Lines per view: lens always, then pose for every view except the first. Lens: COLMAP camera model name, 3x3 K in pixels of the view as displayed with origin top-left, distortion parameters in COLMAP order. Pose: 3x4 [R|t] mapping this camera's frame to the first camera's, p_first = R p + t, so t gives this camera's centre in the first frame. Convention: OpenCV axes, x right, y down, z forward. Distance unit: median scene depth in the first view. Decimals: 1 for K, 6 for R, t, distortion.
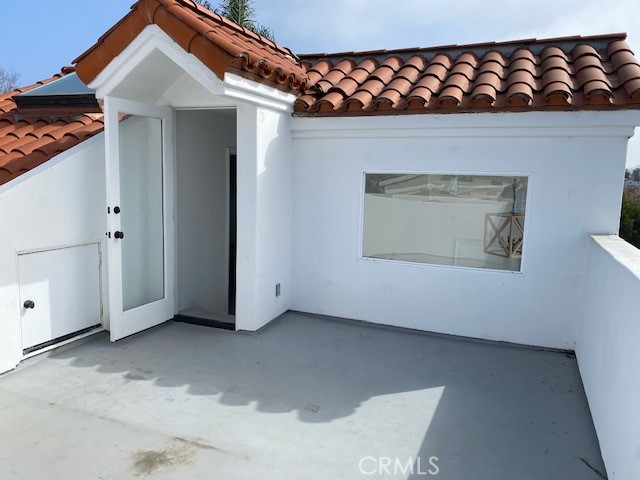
lens RADIAL K [[486.7, 0, 320.0], [0, 486.7, 240.0], [0, 0, 1]] dist [0.009117, -0.001753]
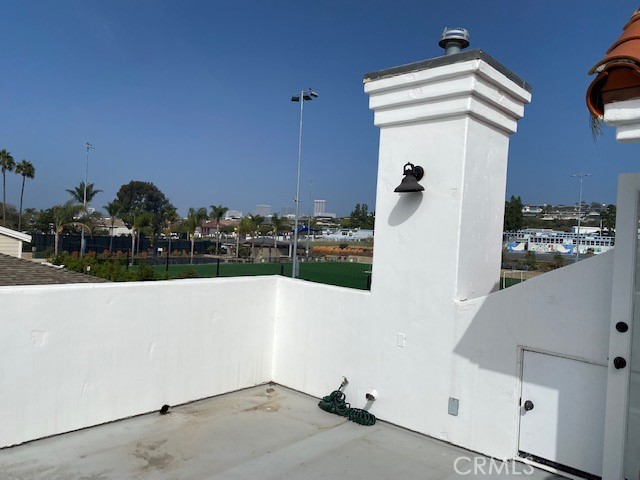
lens RADIAL K [[481.9, 0, 320.5], [0, 481.9, 237.3], [0, 0, 1]] dist [0.008355, 0.005935]
pose [[-0.330551, -0.041481, -0.942876, 0.419840], [-0.191856, 0.981127, 0.024097, -0.128679], [0.924082, 0.188862, -0.332271, 0.844409]]
